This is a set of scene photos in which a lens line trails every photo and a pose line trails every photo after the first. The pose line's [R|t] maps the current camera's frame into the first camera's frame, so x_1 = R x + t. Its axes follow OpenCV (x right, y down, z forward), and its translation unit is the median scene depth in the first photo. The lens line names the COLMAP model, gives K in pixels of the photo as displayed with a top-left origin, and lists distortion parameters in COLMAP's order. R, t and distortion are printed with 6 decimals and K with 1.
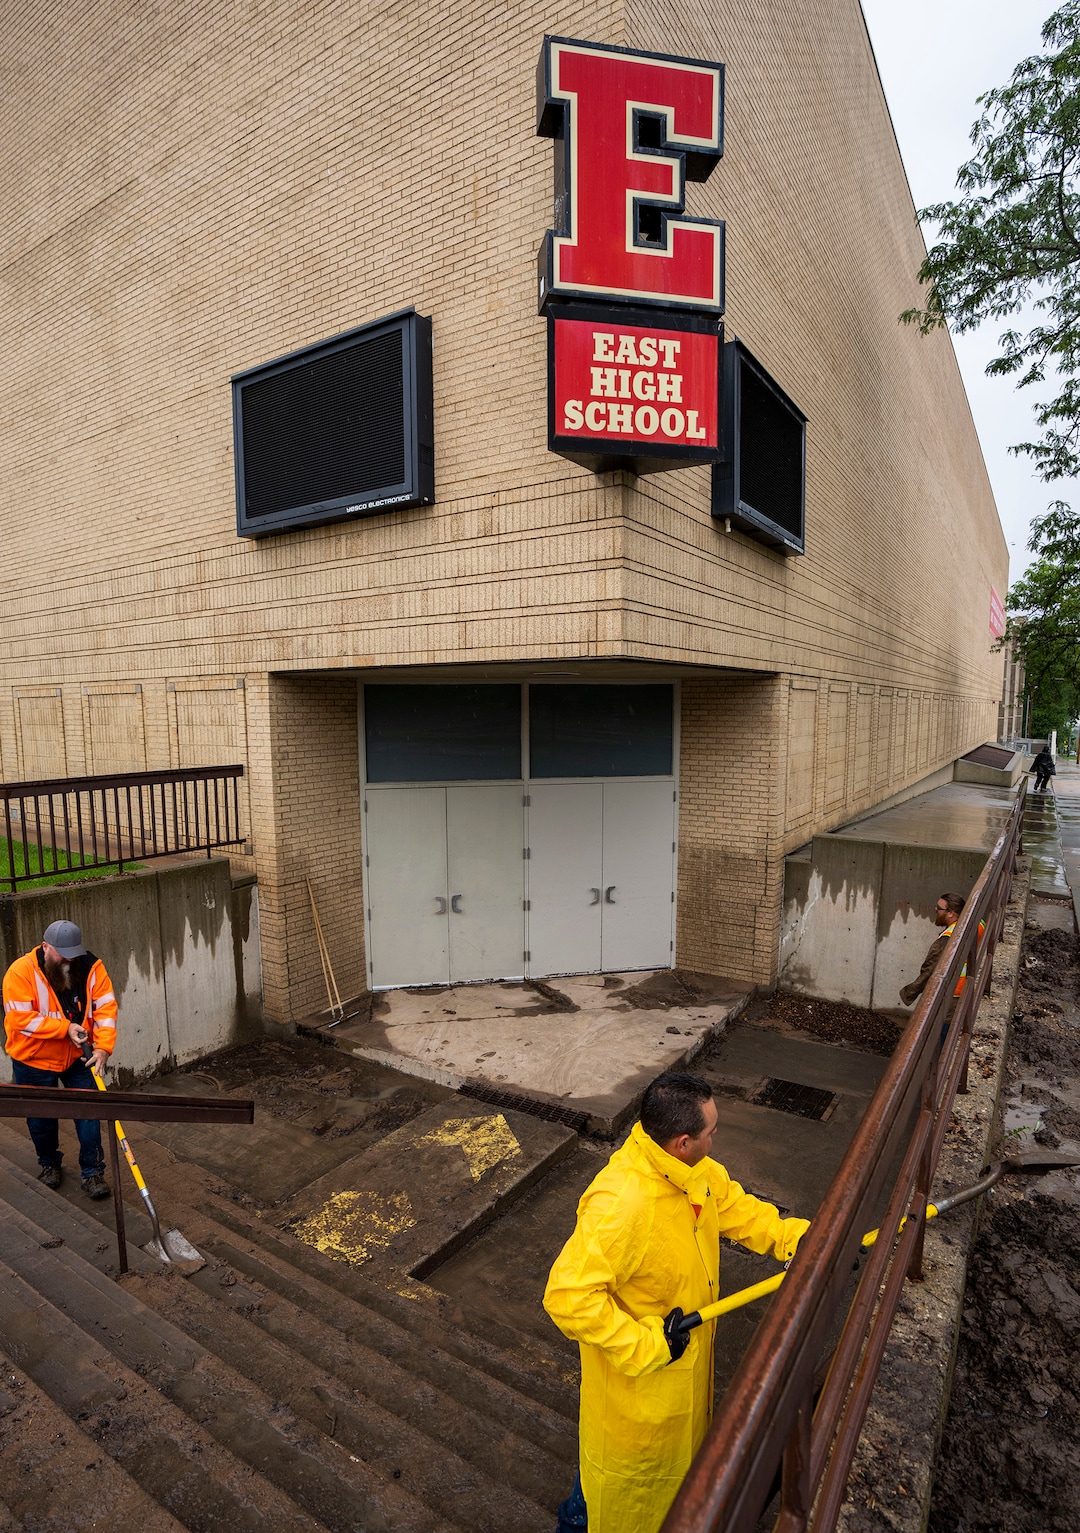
lens RADIAL K [[803.6, 0, 543.0], [0, 803.6, 810.1], [0, 0, 1]] dist [-0.082869, 0.036126]
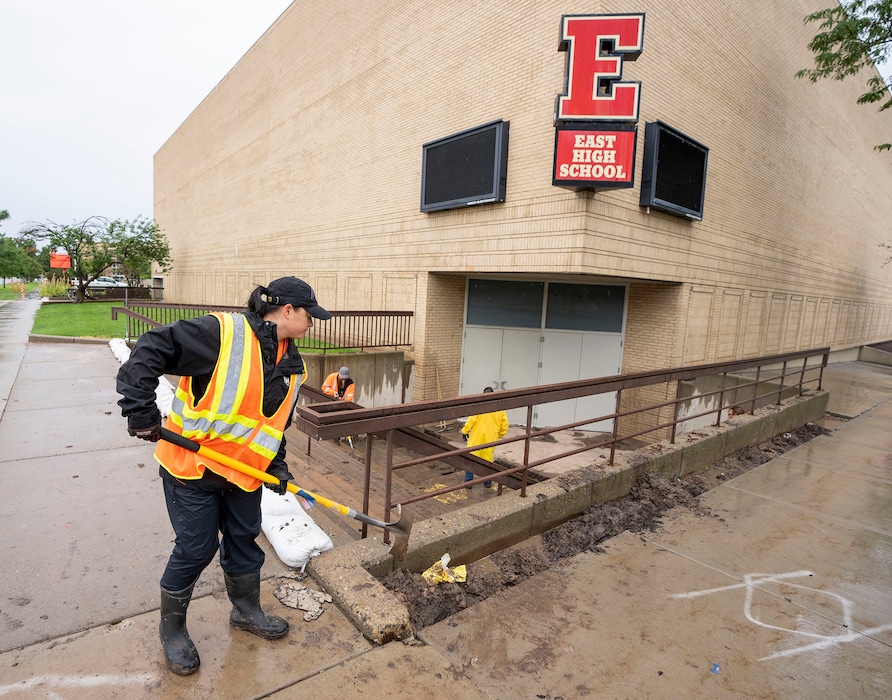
lens RADIAL K [[482.4, 0, 402.0], [0, 482.4, 347.9], [0, 0, 1]] dist [-0.079051, 0.030667]
pose [[0.936007, 0.088987, -0.340548, 0.083293], [-0.092162, 0.995720, 0.006877, 0.047268], [0.339702, 0.024949, 0.940202, -0.355512]]
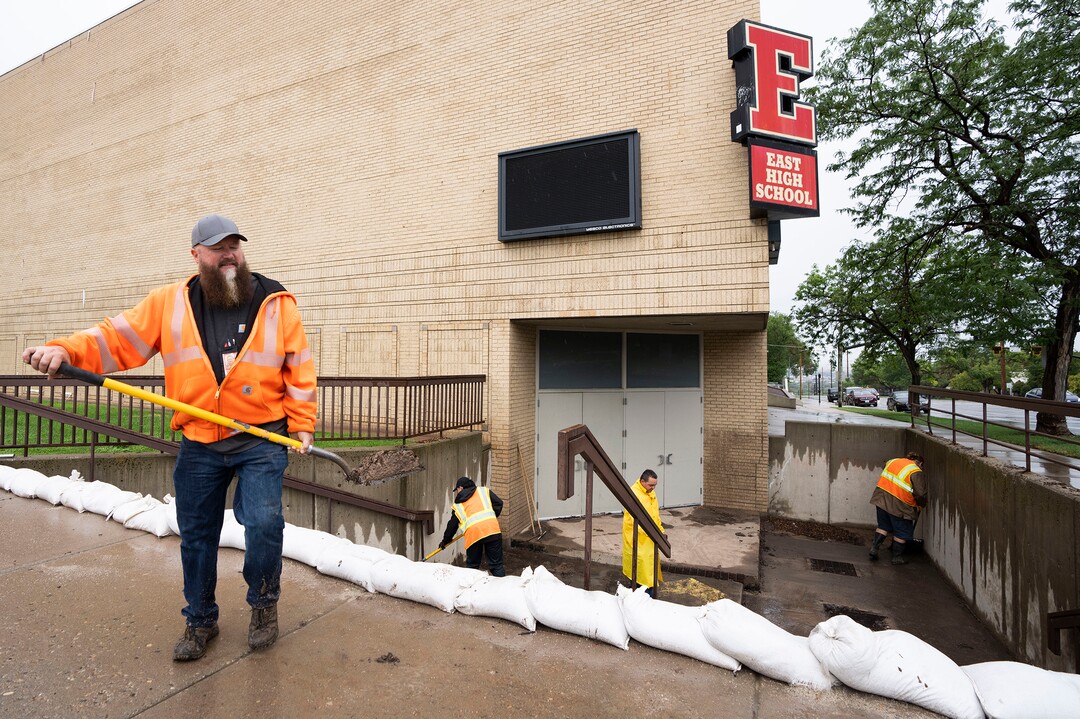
lens RADIAL K [[550.0, 0, 489.3], [0, 550.0, 338.4], [0, 0, 1]] dist [-0.079594, 0.037220]
pose [[0.994413, 0.019035, 0.103826, -0.563974], [-0.000814, 0.984959, -0.172787, 0.075112], [-0.105553, 0.171737, 0.979472, -0.143923]]
